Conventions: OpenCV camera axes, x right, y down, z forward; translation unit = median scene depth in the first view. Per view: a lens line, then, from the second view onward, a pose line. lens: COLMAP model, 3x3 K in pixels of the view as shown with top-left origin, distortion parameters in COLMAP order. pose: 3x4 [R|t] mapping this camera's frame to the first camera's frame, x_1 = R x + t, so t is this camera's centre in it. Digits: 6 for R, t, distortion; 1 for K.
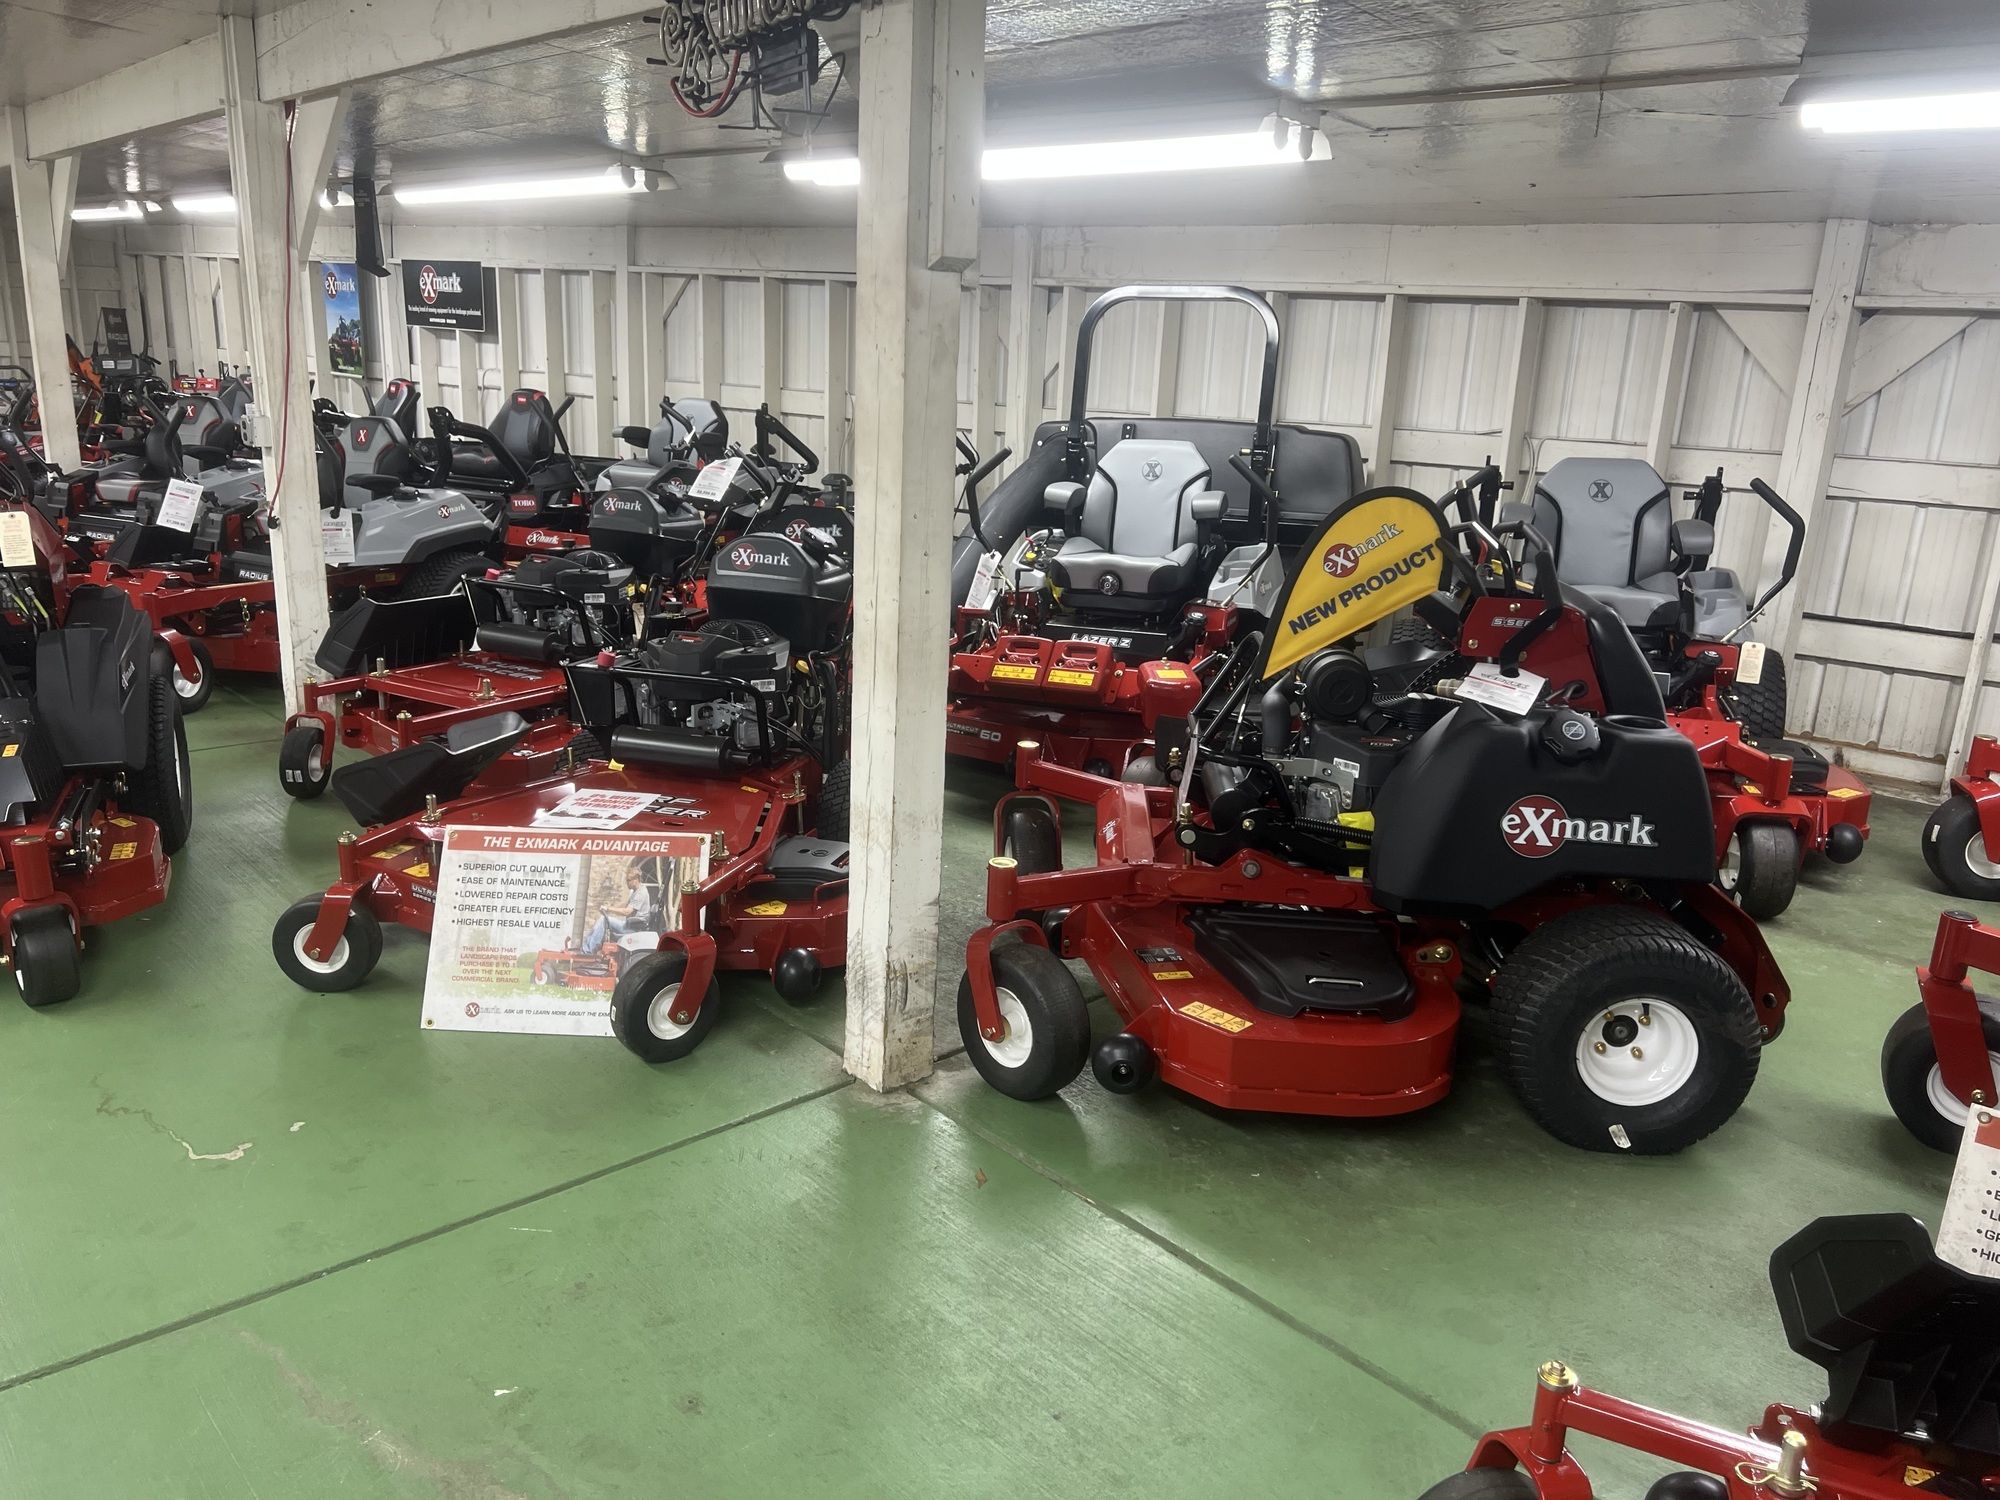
lens RADIAL K [[1479.3, 0, 996.0], [0, 1479.3, 719.6], [0, 0, 1]] dist [0.101868, -0.142029]
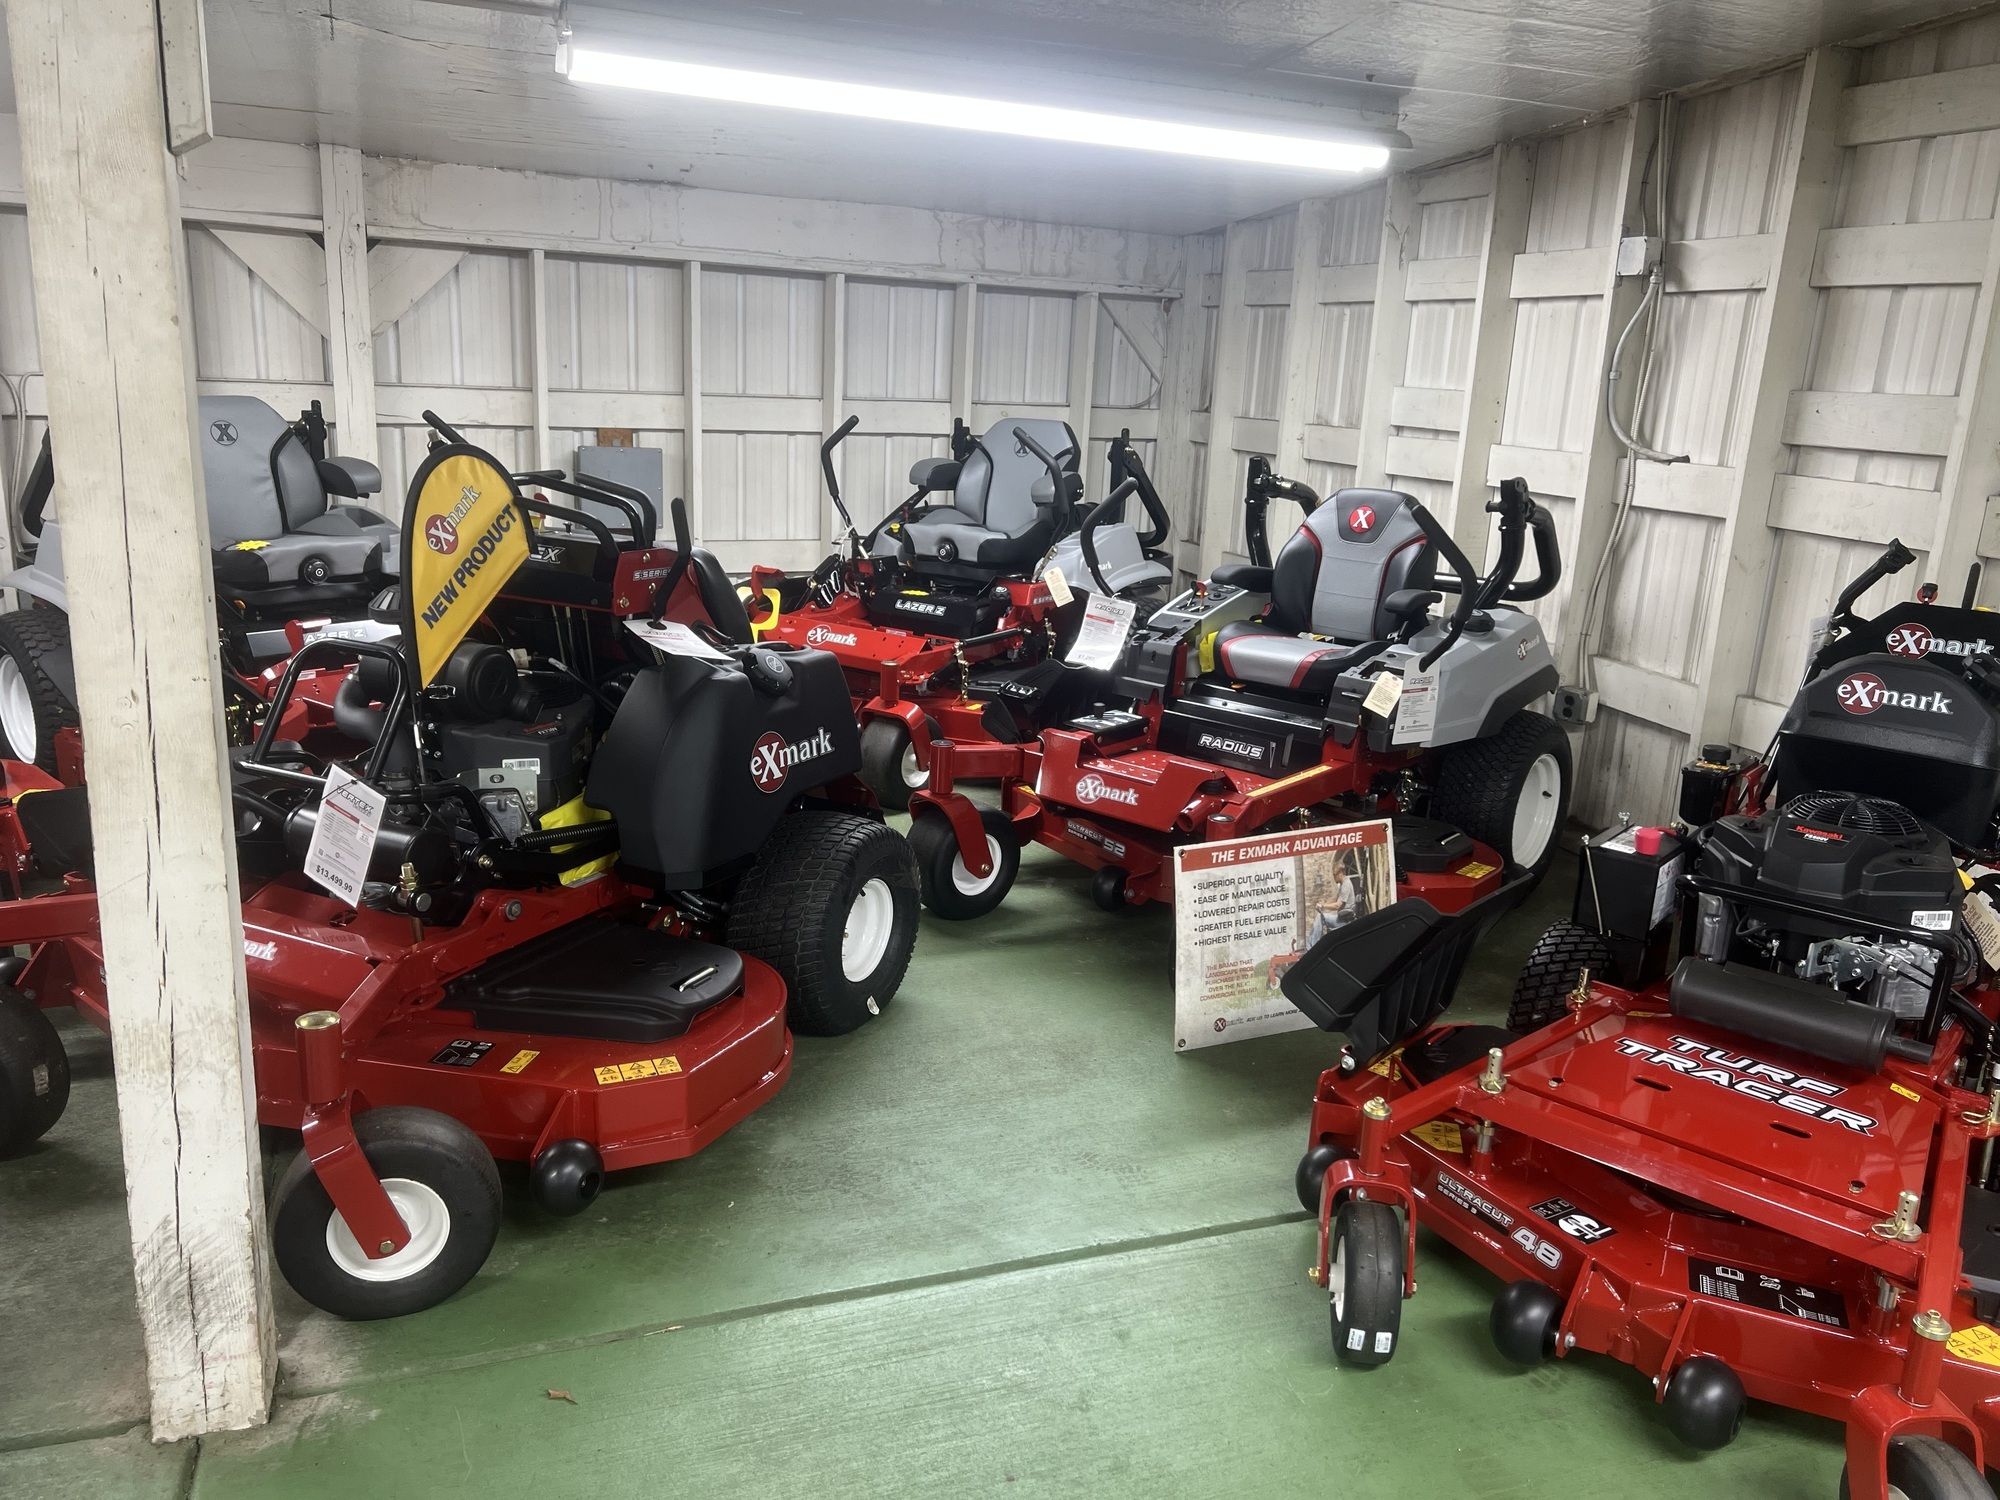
lens RADIAL K [[1479.3, 0, 996.0], [0, 1479.3, 719.6], [0, 0, 1]] dist [0.101868, -0.142029]
pose [[0.403046, -0.240426, 0.883034, -0.417580], [0.193286, 0.965473, 0.174650, -0.093106], [-0.894536, 0.100286, 0.435601, 0.358369]]
